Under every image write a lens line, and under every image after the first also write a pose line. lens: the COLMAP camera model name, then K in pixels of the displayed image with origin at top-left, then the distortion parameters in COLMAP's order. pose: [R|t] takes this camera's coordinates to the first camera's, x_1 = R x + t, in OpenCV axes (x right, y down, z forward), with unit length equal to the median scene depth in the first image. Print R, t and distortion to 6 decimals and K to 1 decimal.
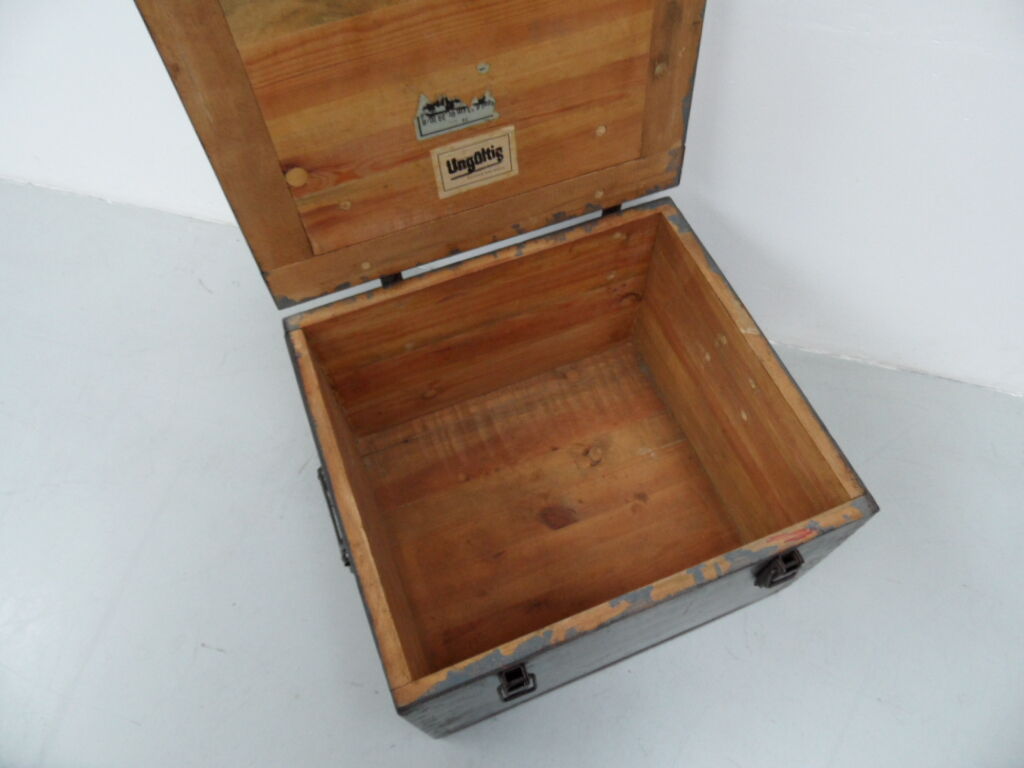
lens RADIAL K [[750.5, 0, 517.2], [0, 750.5, 383.2], [0, 0, 1]] dist [-0.024887, 0.002428]
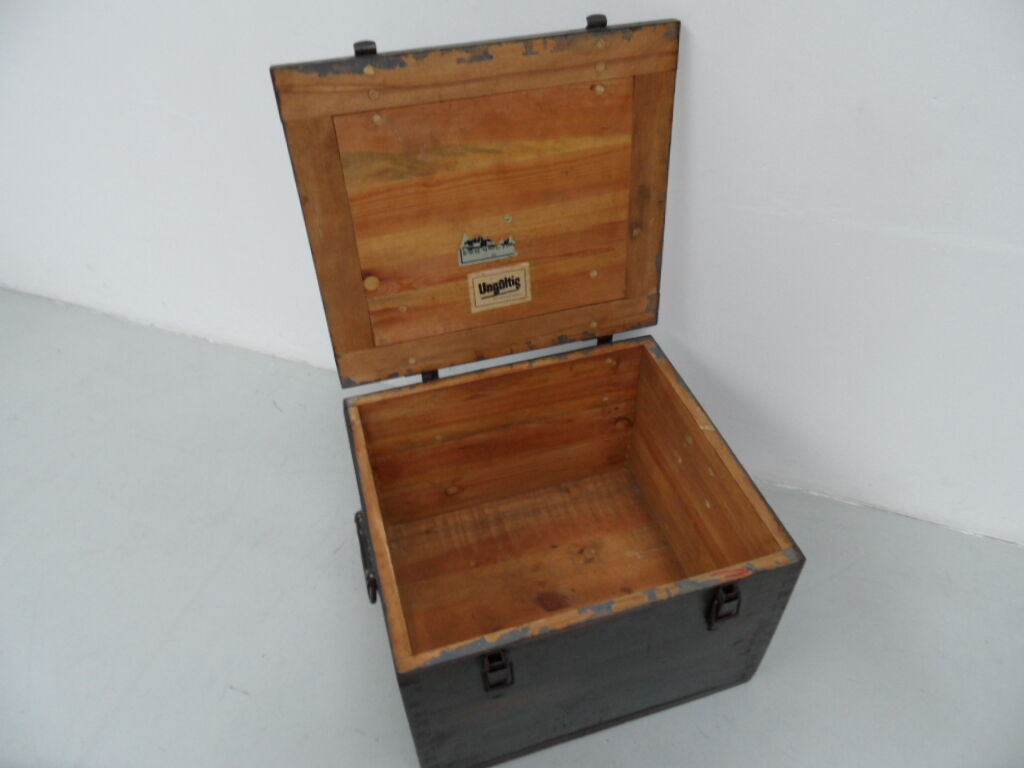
lens RADIAL K [[750.5, 0, 517.2], [0, 750.5, 383.2], [0, 0, 1]] dist [-0.024887, 0.002428]
pose [[0.996538, 0.056893, -0.060619, 0.063928], [-0.072419, 0.952160, -0.296895, 0.255619], [0.040828, 0.300257, 0.952984, -0.236864]]
